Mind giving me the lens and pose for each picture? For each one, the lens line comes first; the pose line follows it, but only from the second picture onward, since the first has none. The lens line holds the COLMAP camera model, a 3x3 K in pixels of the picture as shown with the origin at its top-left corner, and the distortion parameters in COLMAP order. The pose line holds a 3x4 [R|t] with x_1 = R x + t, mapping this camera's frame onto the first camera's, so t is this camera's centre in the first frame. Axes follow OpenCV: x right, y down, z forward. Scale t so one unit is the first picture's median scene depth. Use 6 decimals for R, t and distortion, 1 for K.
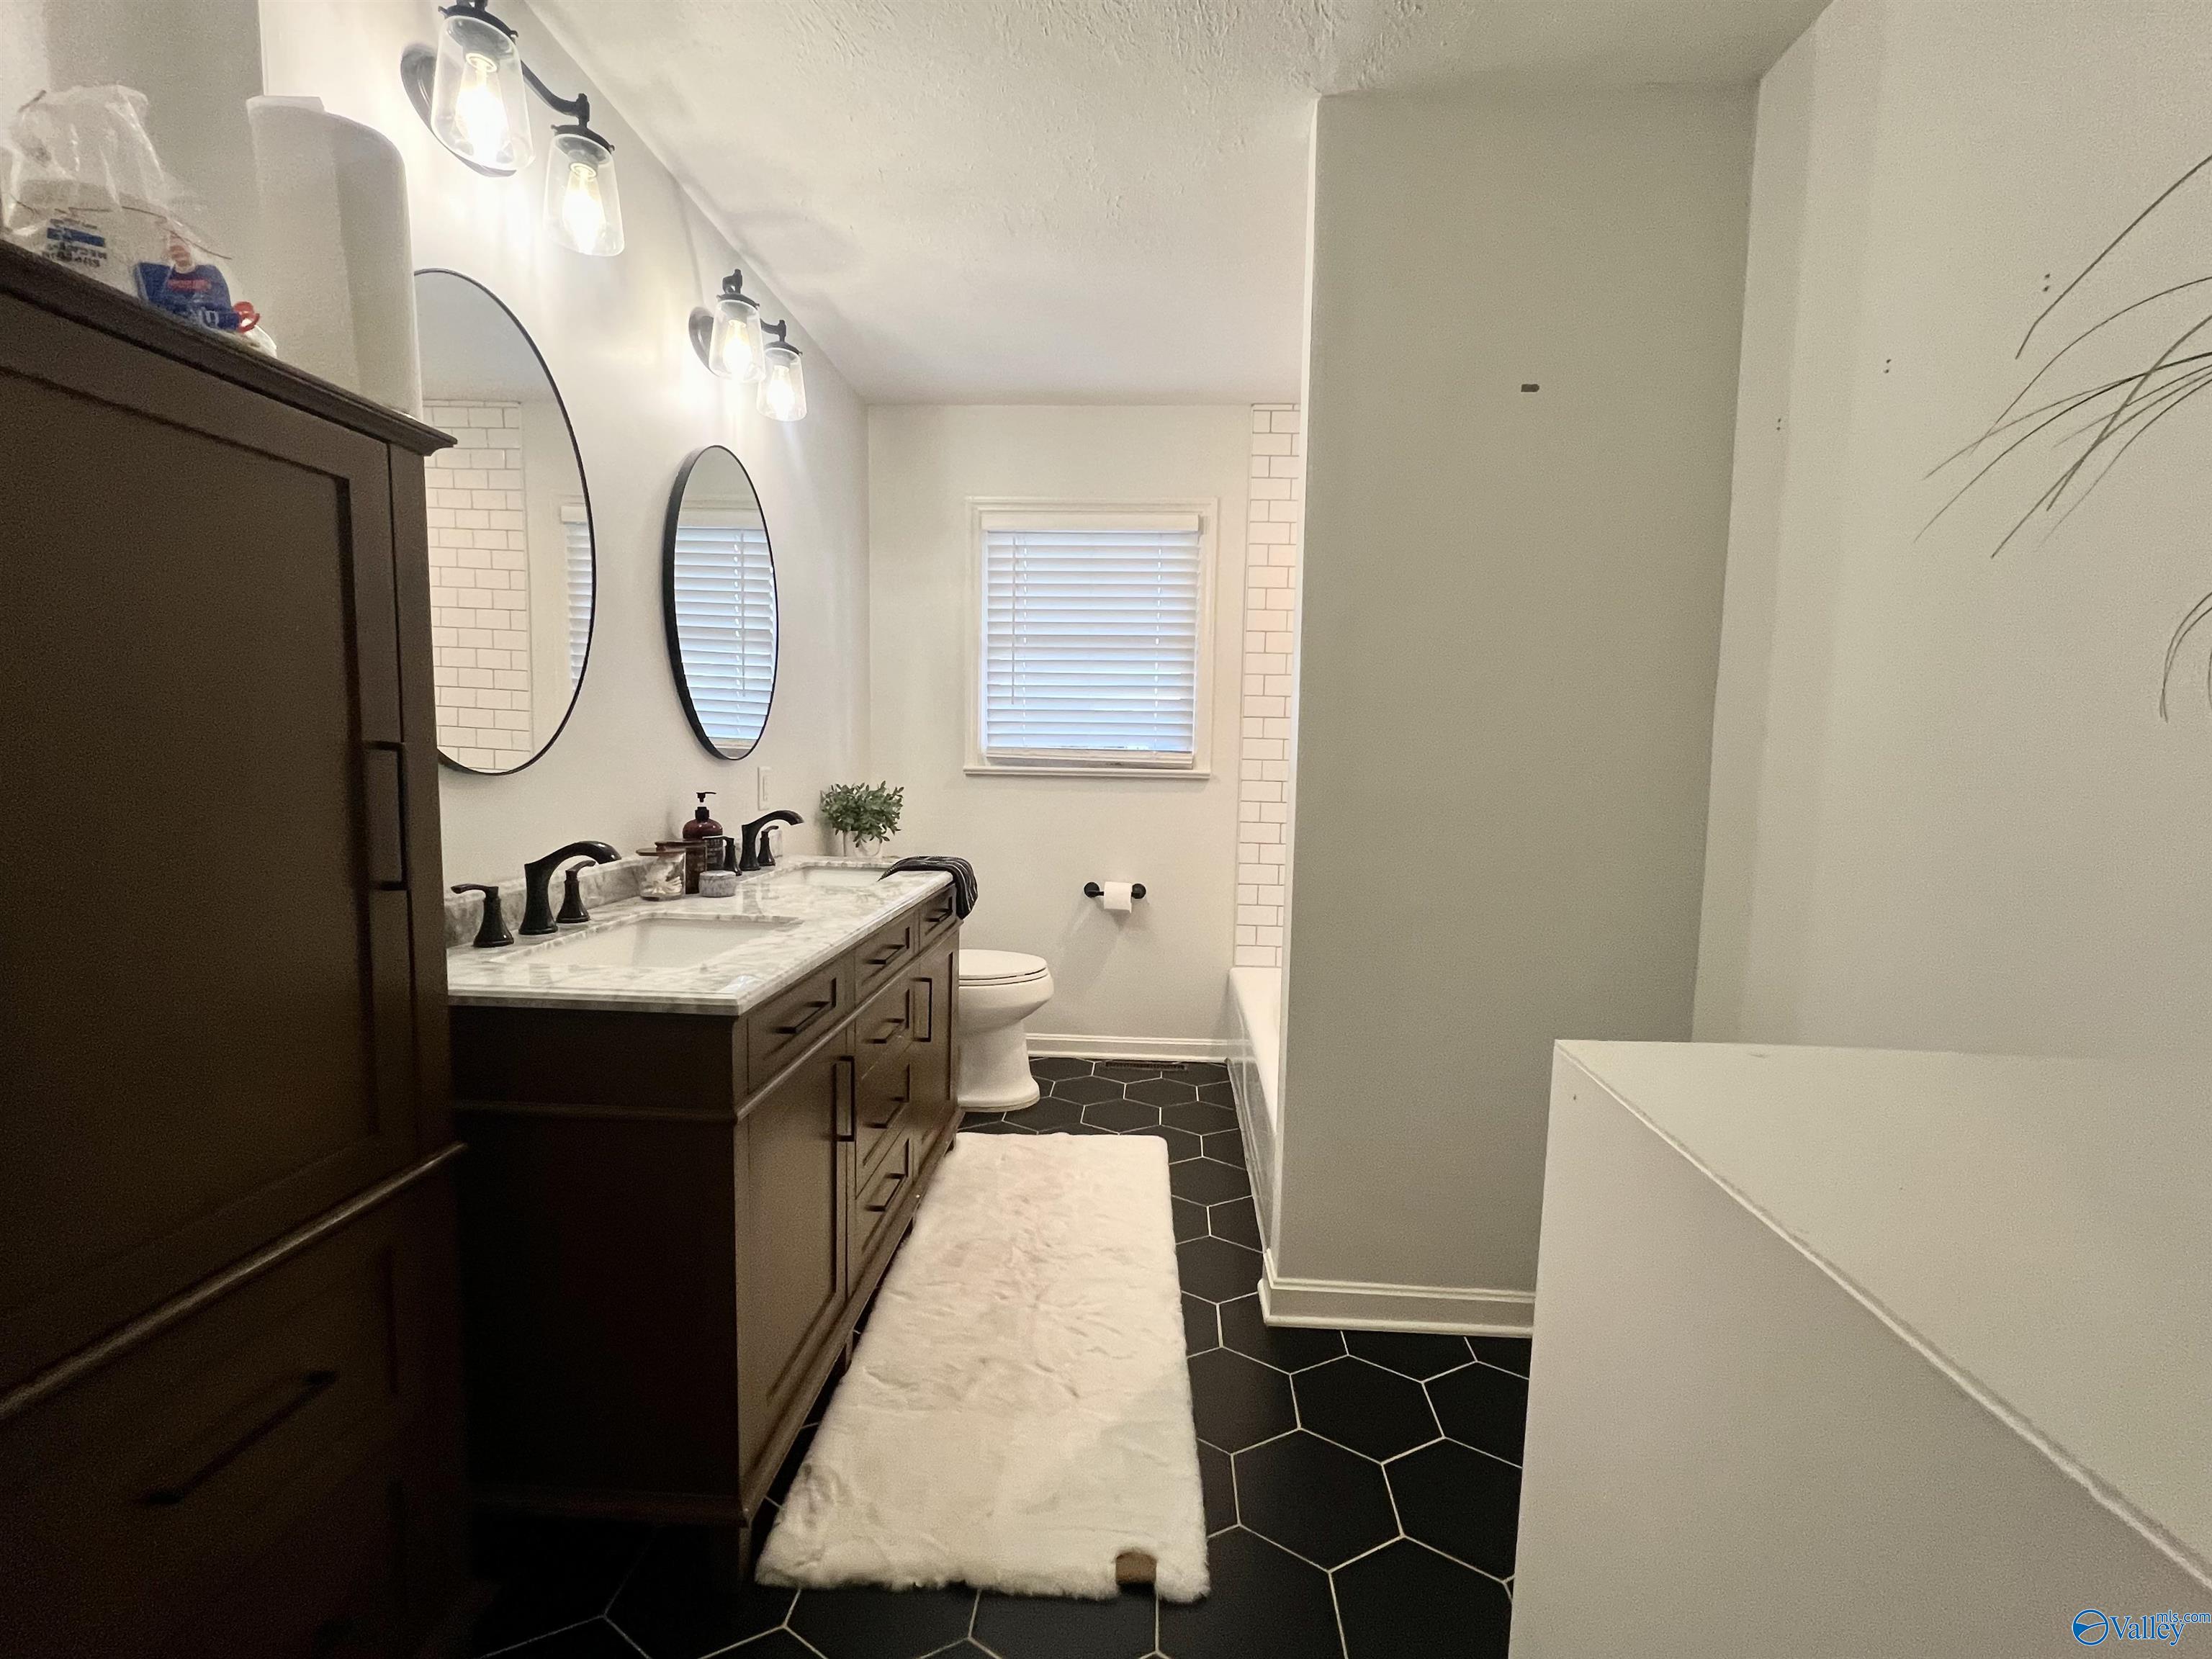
lens RADIAL K [[952.4, 0, 1114.3], [0, 952.4, 835.1], [0, 0, 1]] dist [-0.001080, 0.000200]
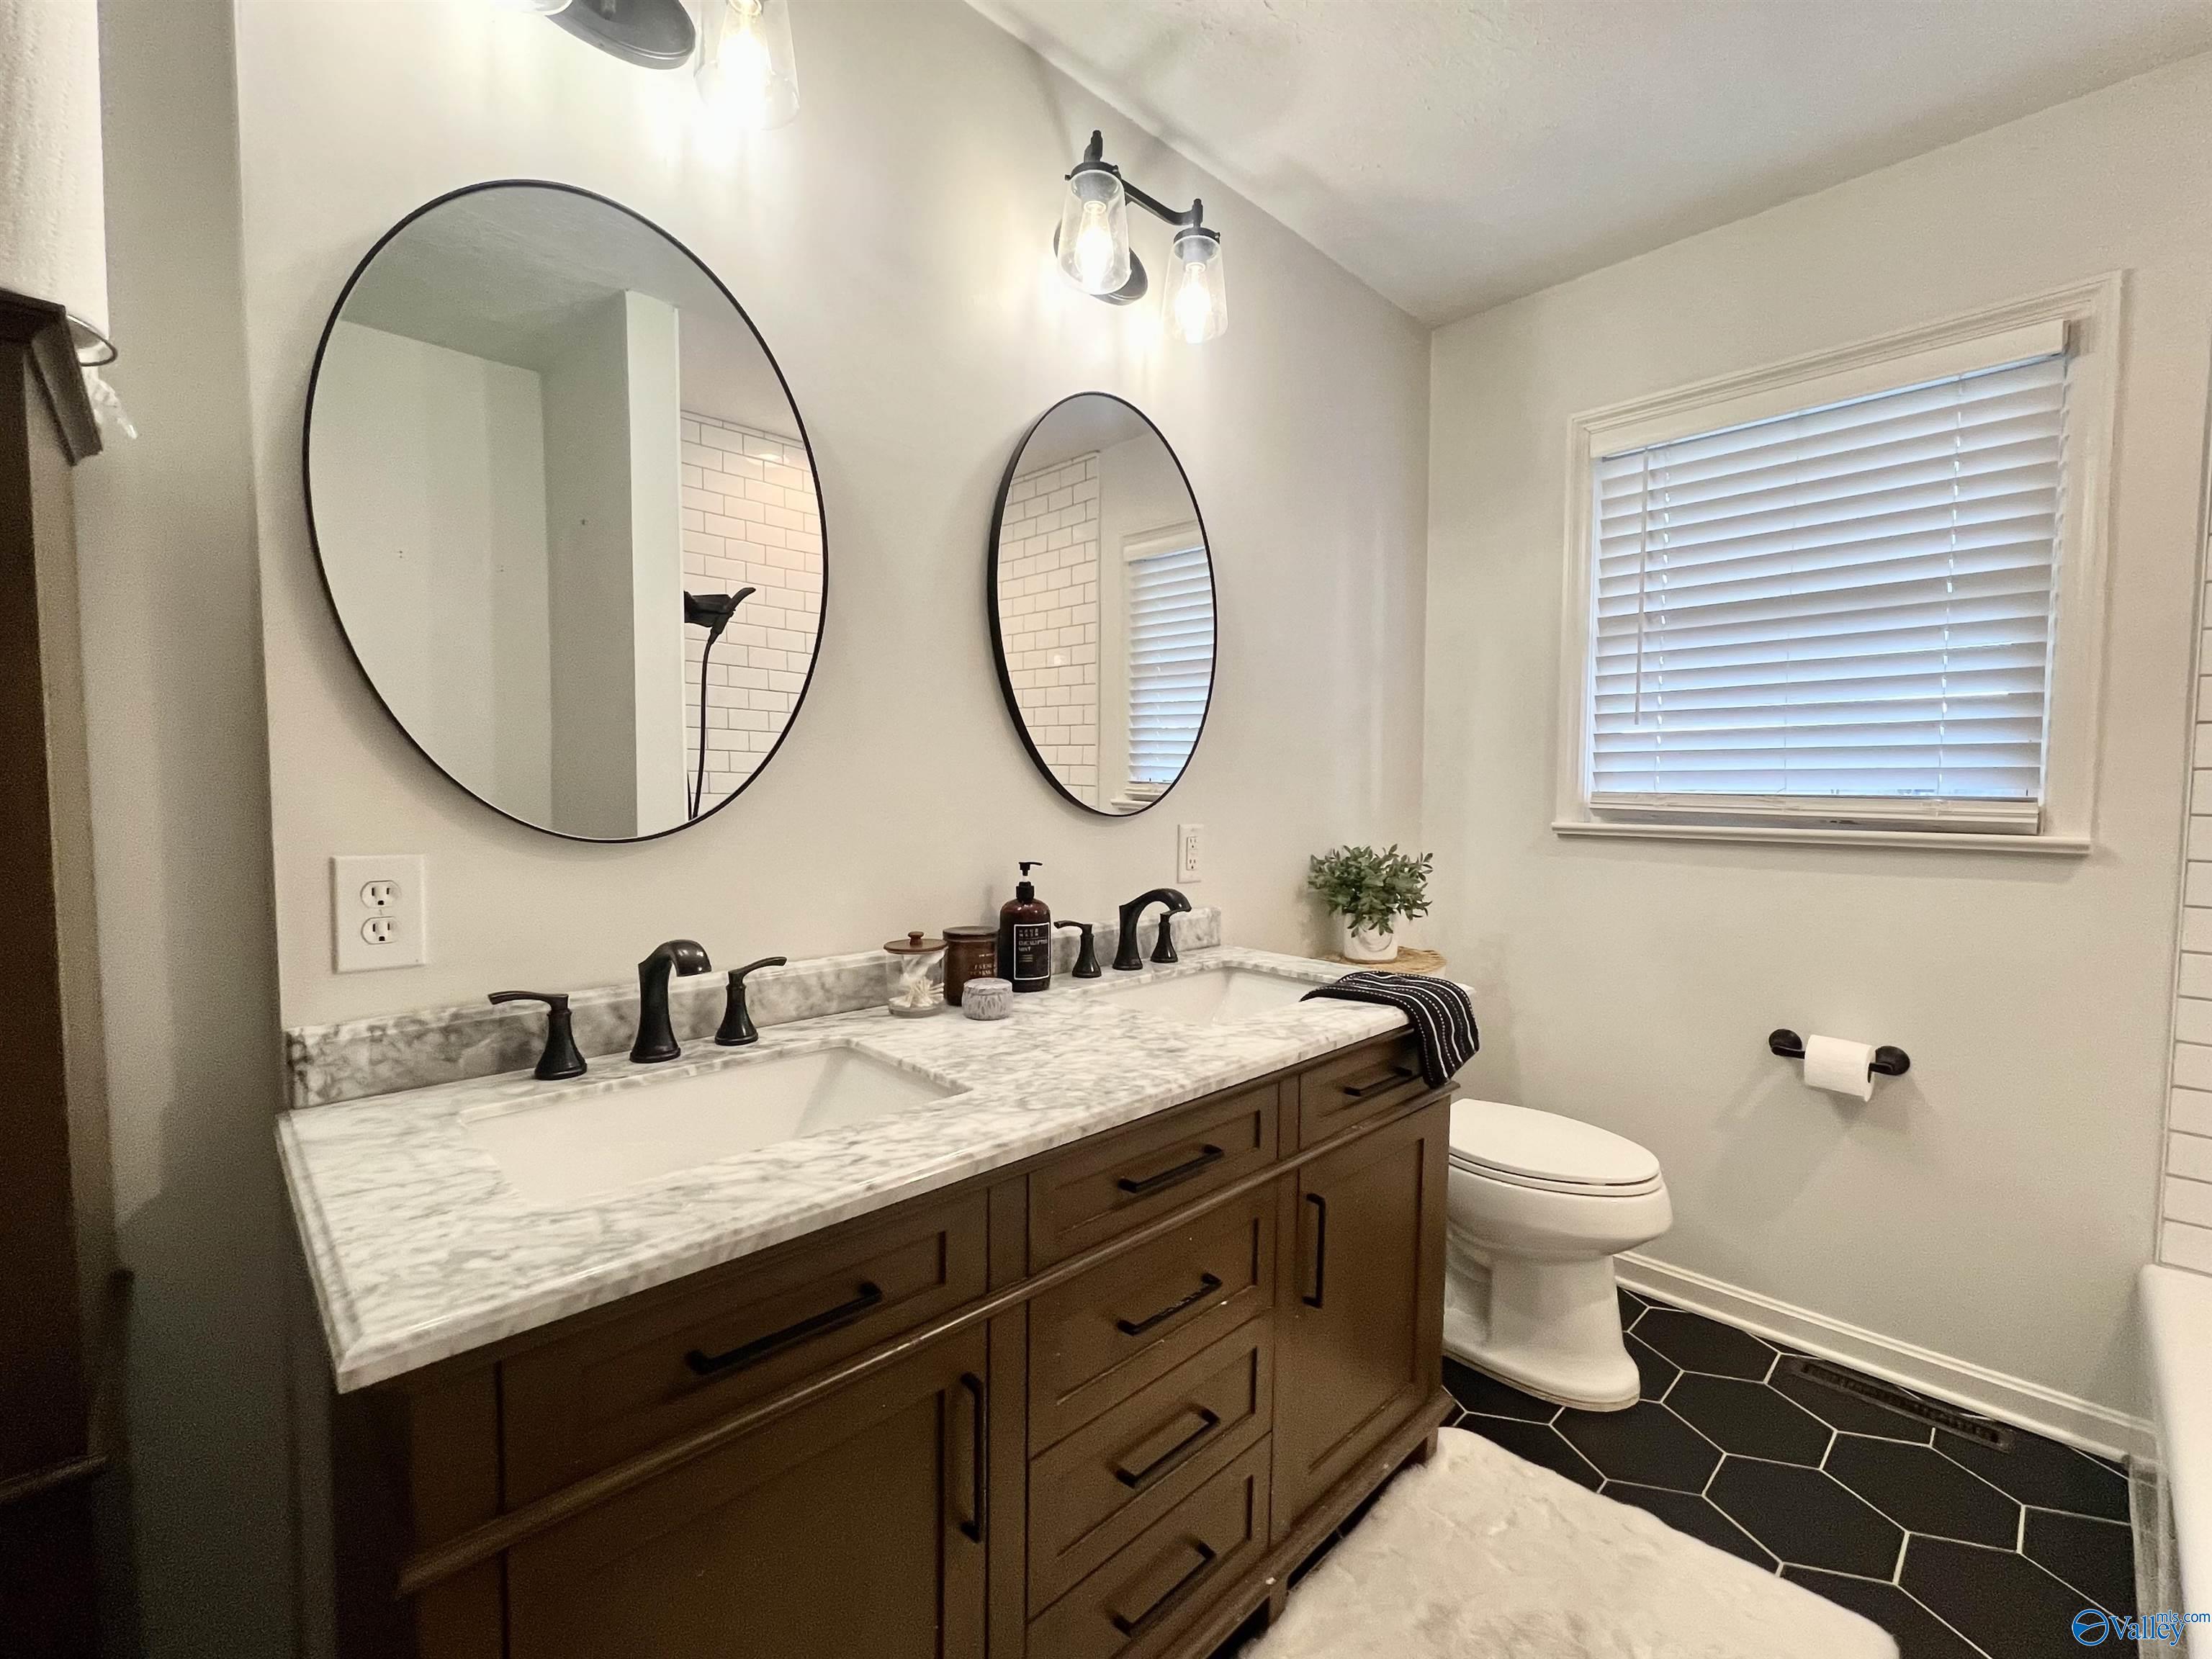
lens RADIAL K [[952.4, 0, 1098.2], [0, 952.4, 835.1], [0, 0, 1]] dist [-0.001080, 0.000200]
pose [[0.730973, 0.021358, -0.682072, 0.083489], [-0.053255, 0.998247, -0.025815, -0.040370], [0.680325, 0.055194, 0.730829, 0.412935]]
